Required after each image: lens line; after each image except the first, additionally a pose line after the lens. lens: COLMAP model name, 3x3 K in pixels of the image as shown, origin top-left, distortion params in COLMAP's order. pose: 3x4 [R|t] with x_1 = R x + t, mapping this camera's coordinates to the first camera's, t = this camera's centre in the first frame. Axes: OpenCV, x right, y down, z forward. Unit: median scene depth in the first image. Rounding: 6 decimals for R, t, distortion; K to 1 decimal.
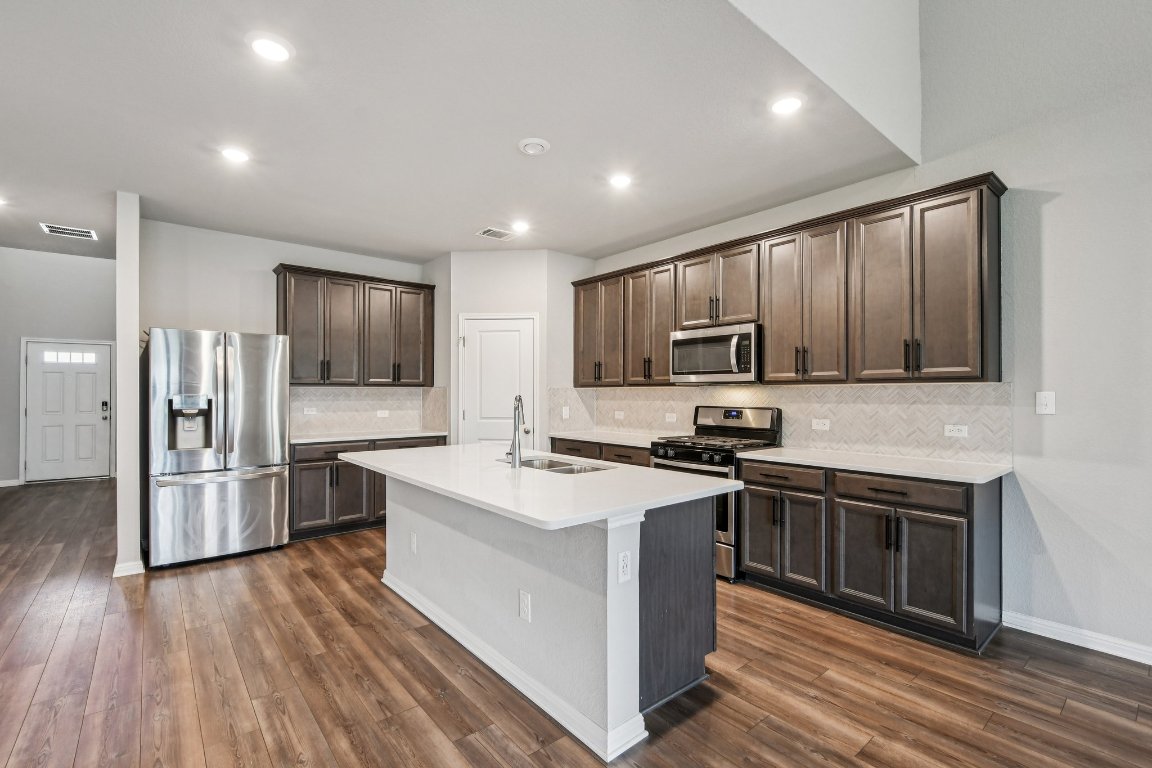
lens RADIAL K [[512.4, 0, 569.3], [0, 512.4, 392.3], [0, 0, 1]] dist [-0.000408, -0.001732]
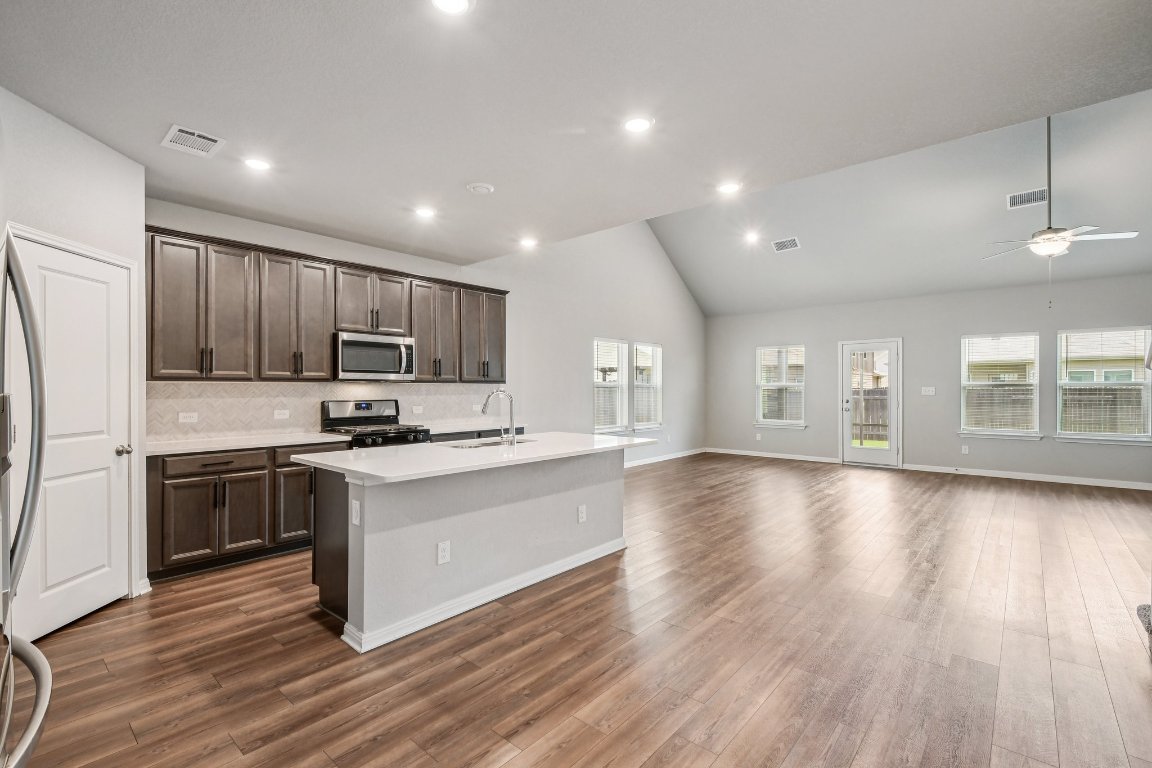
lens RADIAL K [[512.4, 0, 570.1], [0, 512.4, 393.0], [0, 0, 1]] dist [-0.000408, -0.001732]
pose [[-0.158098, -0.007881, 0.987392, -1.069602], [-0.000408, 0.999969, 0.007916, 0.001936], [-0.987423, 0.000849, -0.158097, 0.796216]]
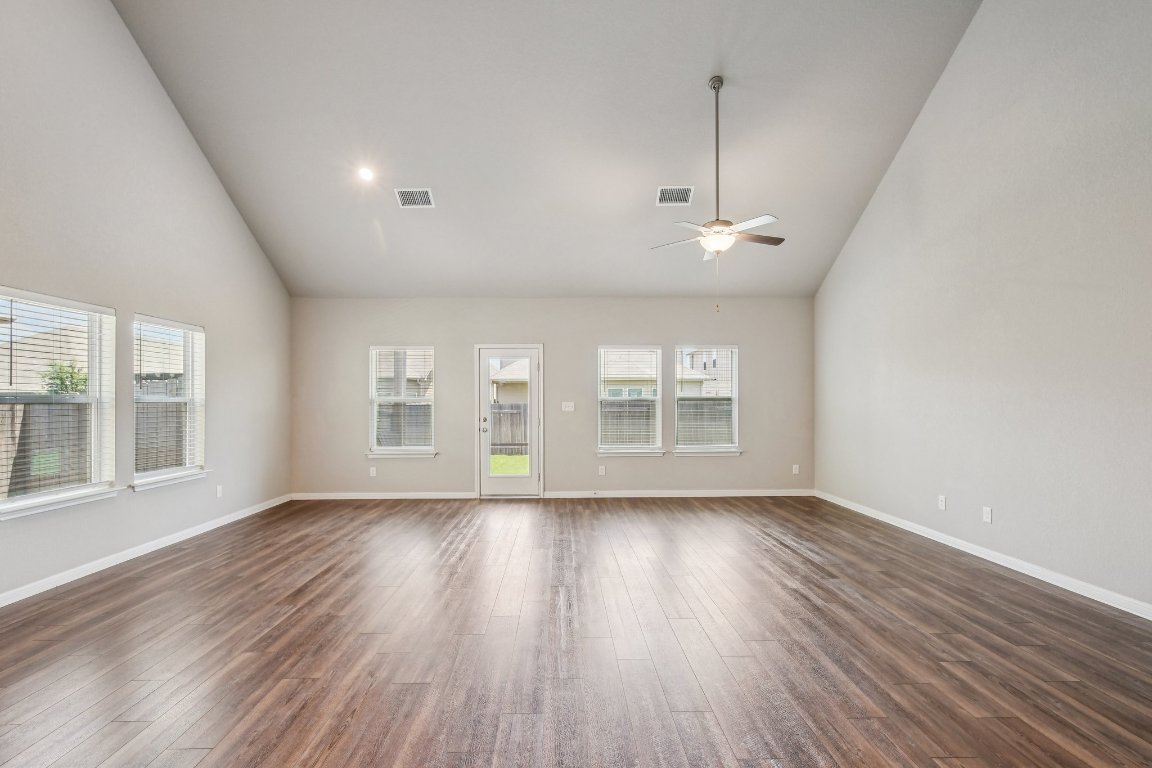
lens RADIAL K [[512.4, 0, 568.4], [0, 512.4, 398.8], [0, 0, 1]] dist [-0.000408, -0.001732]
pose [[-0.783234, 0.005530, 0.621703, -0.342651], [0.001593, 0.999975, -0.006887, -0.005472], [-0.621725, -0.004404, -0.783223, 0.443374]]
